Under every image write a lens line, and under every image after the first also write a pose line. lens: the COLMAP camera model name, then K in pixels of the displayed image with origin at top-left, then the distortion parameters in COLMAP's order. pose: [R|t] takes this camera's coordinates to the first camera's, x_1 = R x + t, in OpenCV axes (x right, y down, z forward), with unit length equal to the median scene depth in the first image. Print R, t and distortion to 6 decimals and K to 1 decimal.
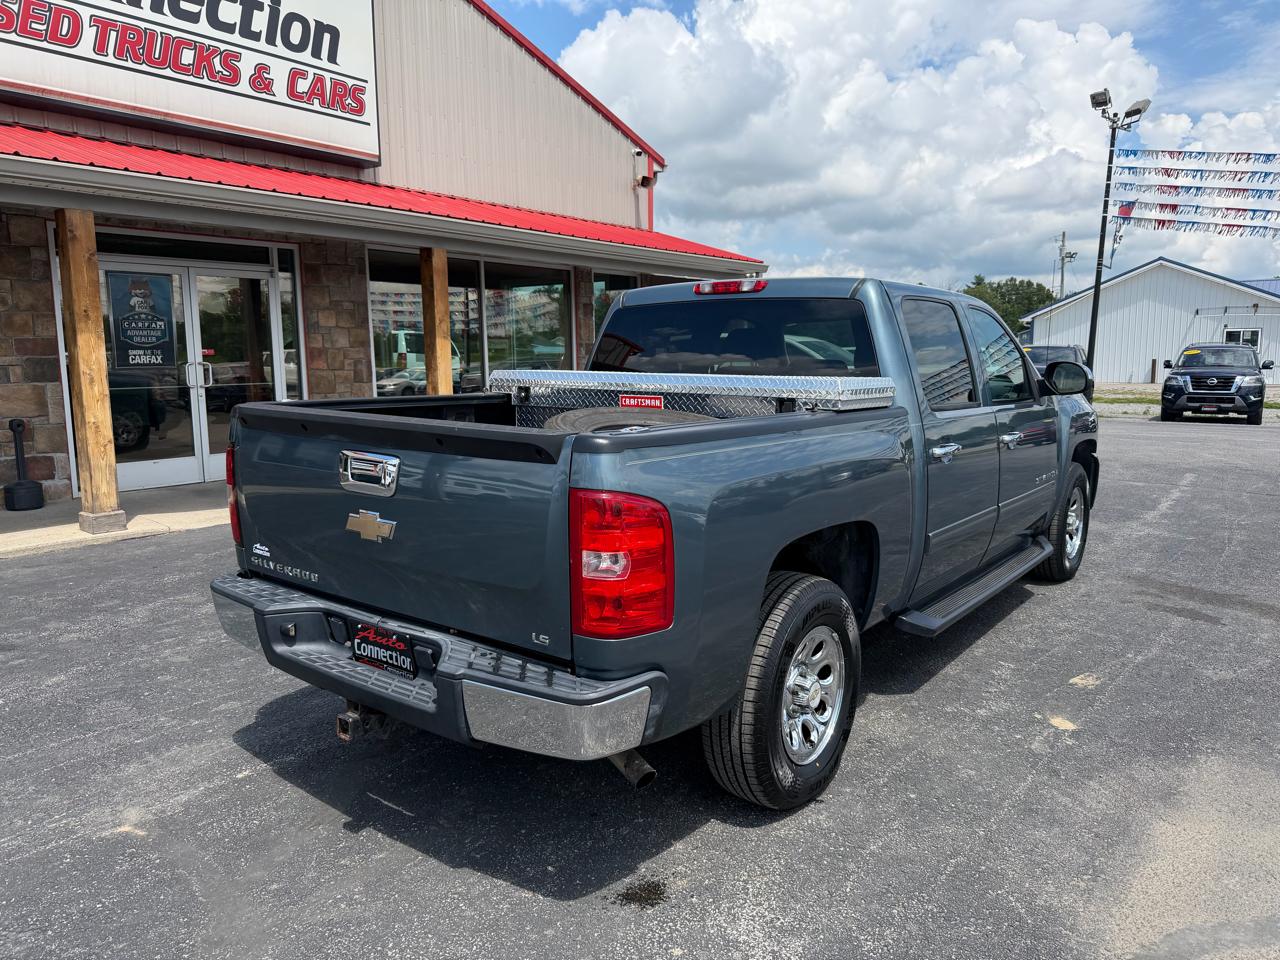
lens RADIAL K [[908.8, 0, 648.0], [0, 908.8, 484.5], [0, 0, 1]] dist [0.018912, -0.024270]
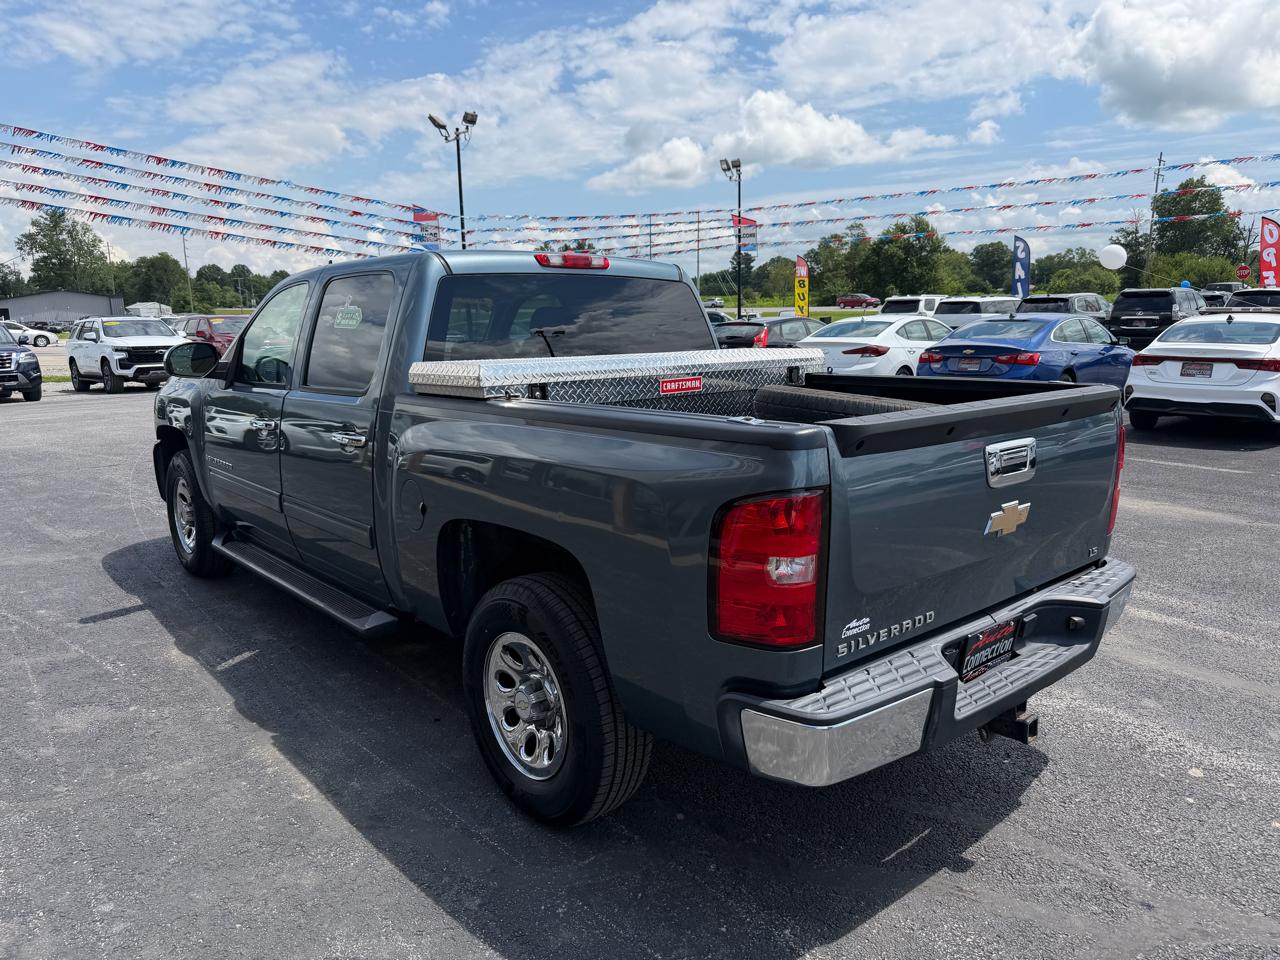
lens RADIAL K [[908.8, 0, 632.9], [0, 908.8, 479.8], [0, 0, 1]] dist [0.018912, -0.024270]
pose [[0.210084, -0.182064, 0.960582, -0.405004], [0.160688, 0.975577, 0.149763, -0.061942], [-0.964388, 0.122891, 0.234208, 0.361431]]
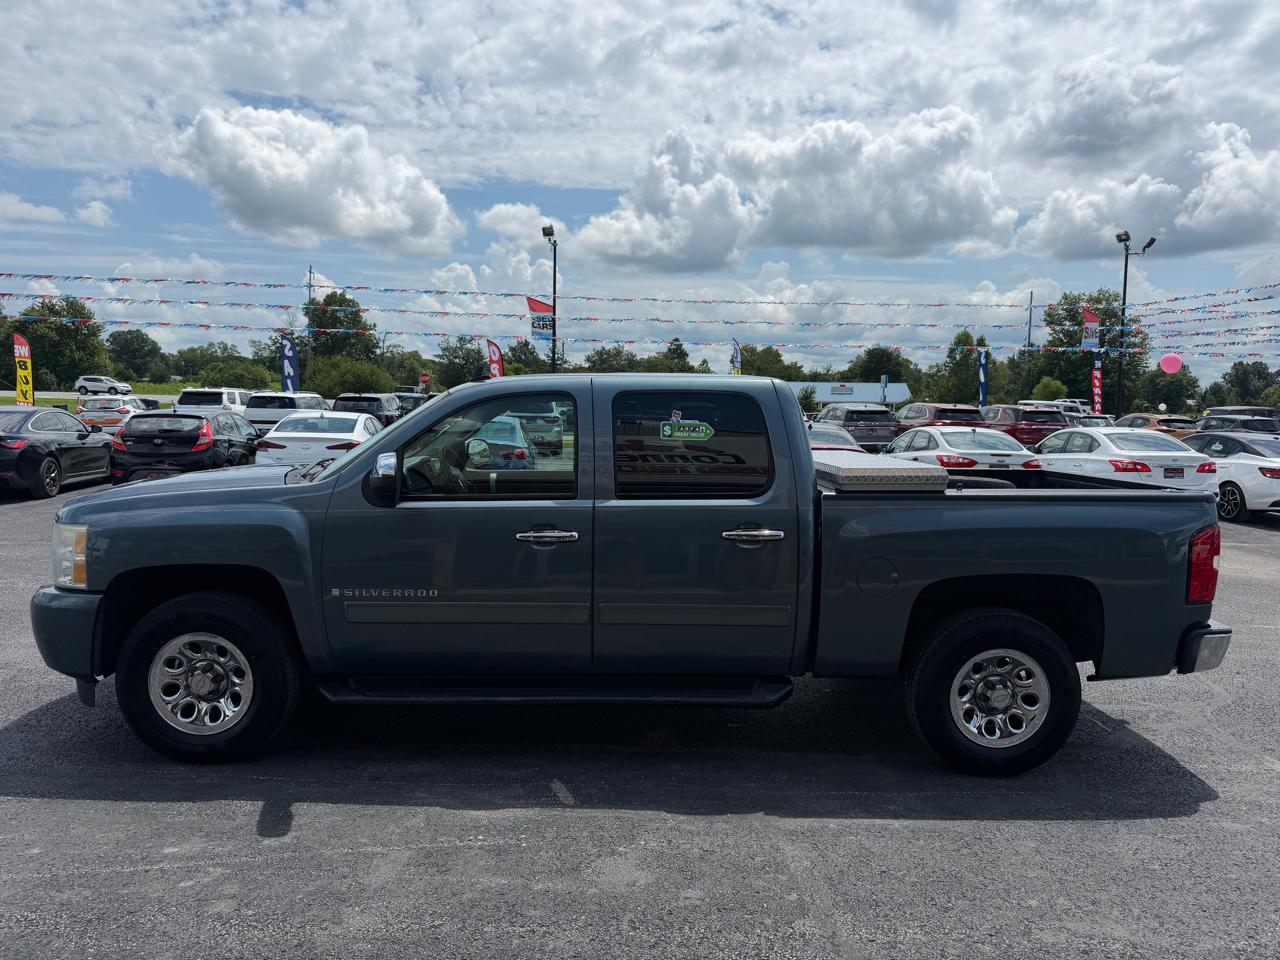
lens RADIAL K [[908.8, 0, 636.3], [0, 908.8, 493.0], [0, 0, 1]] dist [0.018912, -0.024270]
pose [[-0.622605, -0.088370, 0.777531, -0.356888], [0.098104, 0.976950, 0.189591, -0.158618], [-0.776363, 0.194319, -0.599584, 0.922504]]
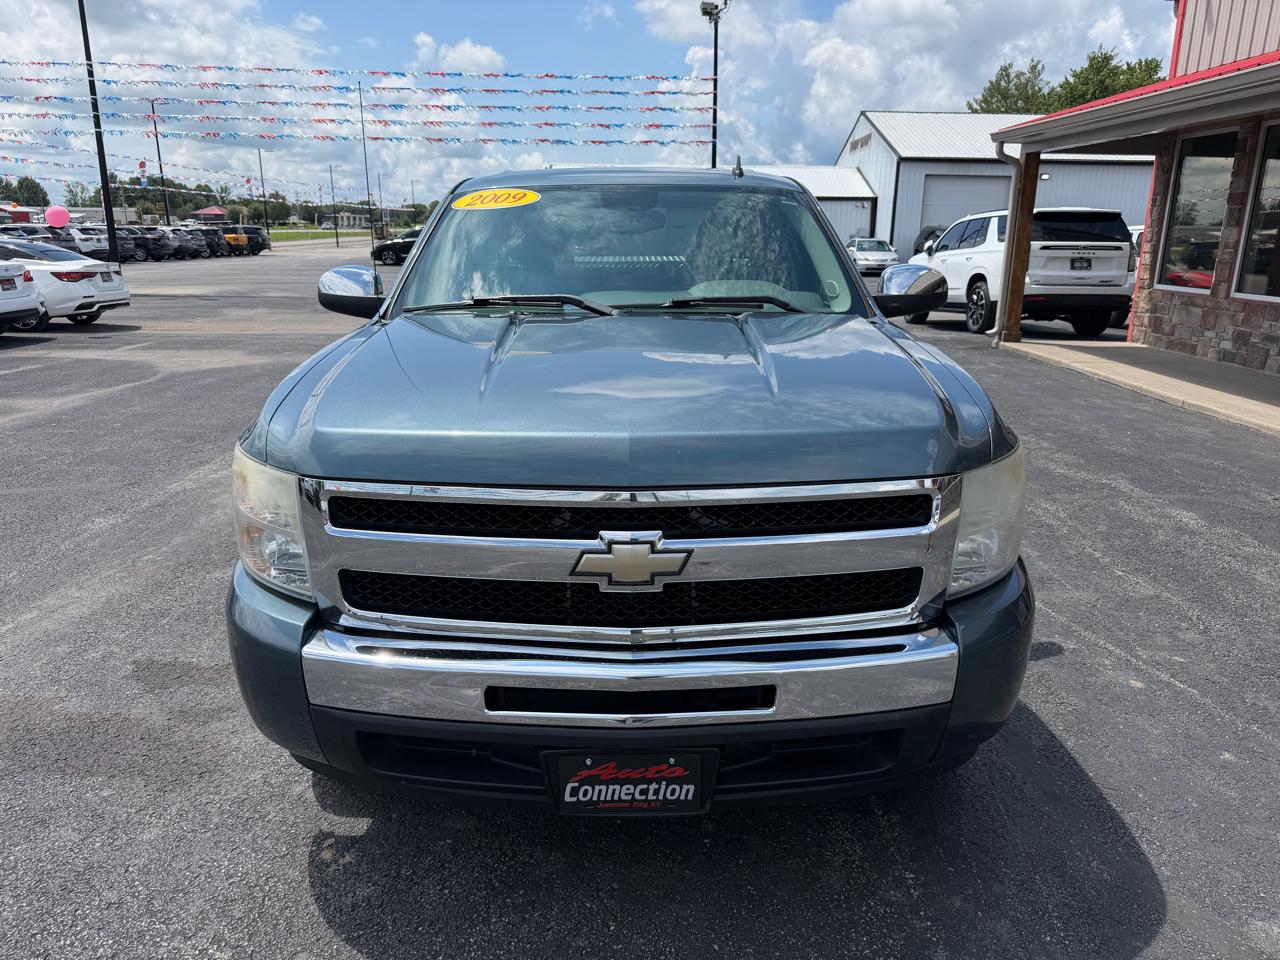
lens RADIAL K [[908.8, 0, 640.0], [0, 908.8, 479.8], [0, 0, 1]] dist [0.018912, -0.024270]
pose [[-0.789097, 0.160221, -0.593005, 0.436085], [-0.096332, 0.921161, 0.377070, -0.155767], [0.606668, 0.354670, -0.711451, 0.987526]]
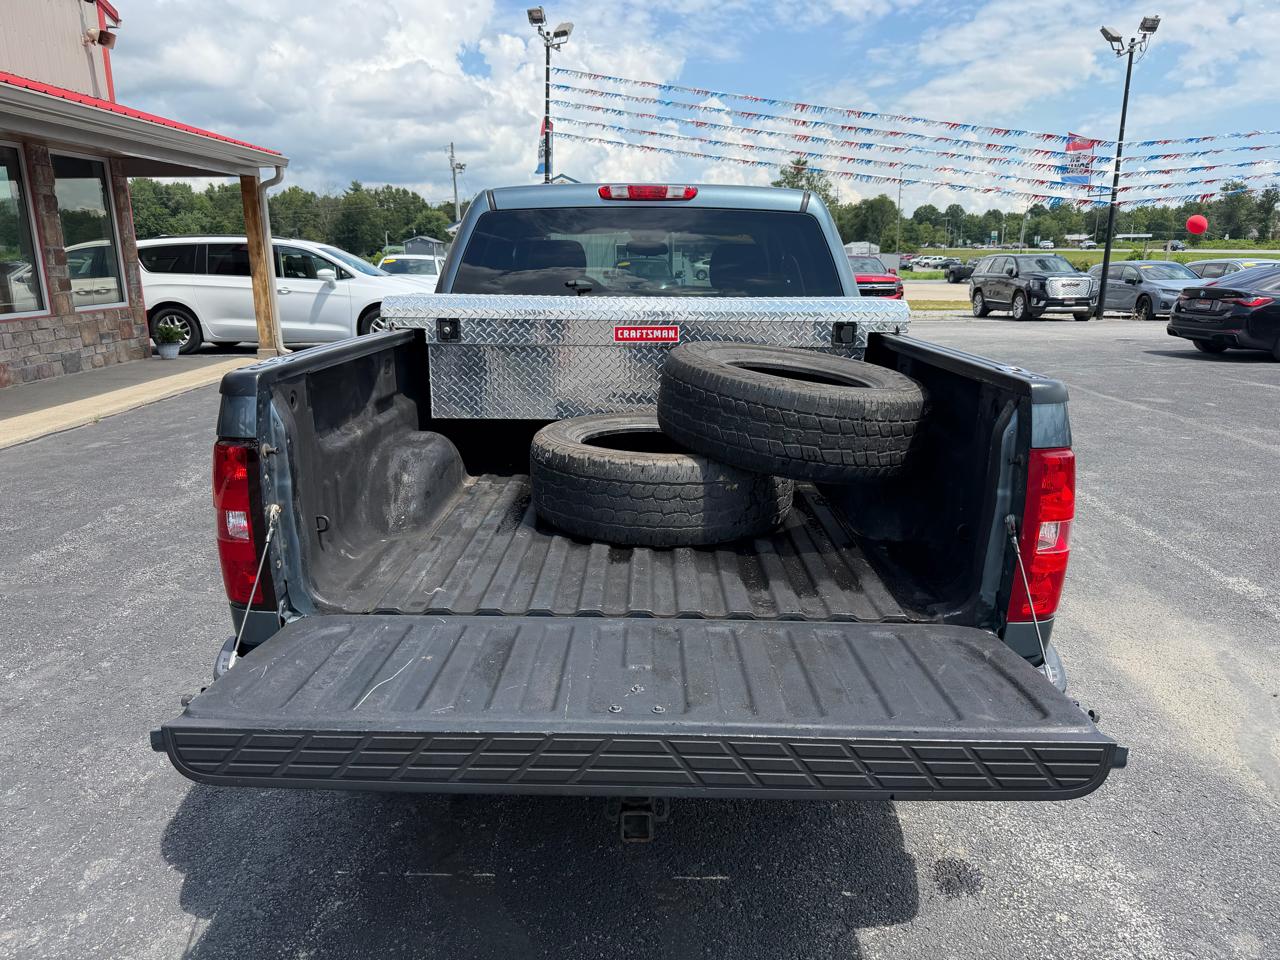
lens RADIAL K [[908.8, 0, 644.3], [0, 908.8, 483.7], [0, 0, 1]] dist [0.018912, -0.024270]
pose [[0.801564, -0.144500, 0.580185, -0.219841], [0.088475, 0.988340, 0.123921, -0.025024], [-0.591327, -0.047998, 0.805002, 0.140241]]
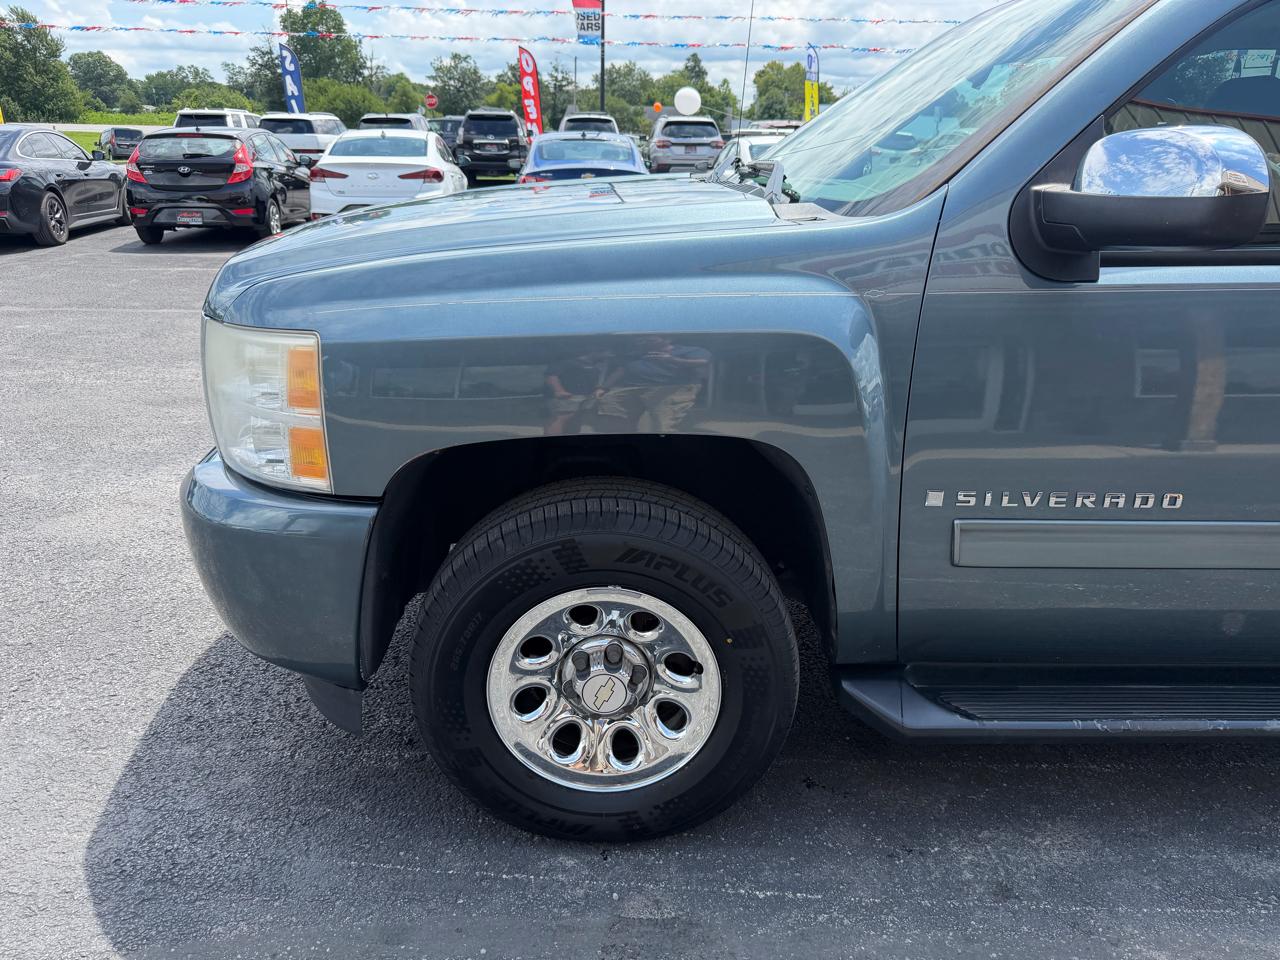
lens RADIAL K [[908.8, 0, 629.1], [0, 908.8, 488.6], [0, 0, 1]] dist [0.018912, -0.024270]
pose [[-0.615178, -0.292357, 0.732177, 0.009743], [0.106644, 0.889307, 0.444701, -0.127476], [-0.781142, 0.351653, -0.515904, 0.919889]]
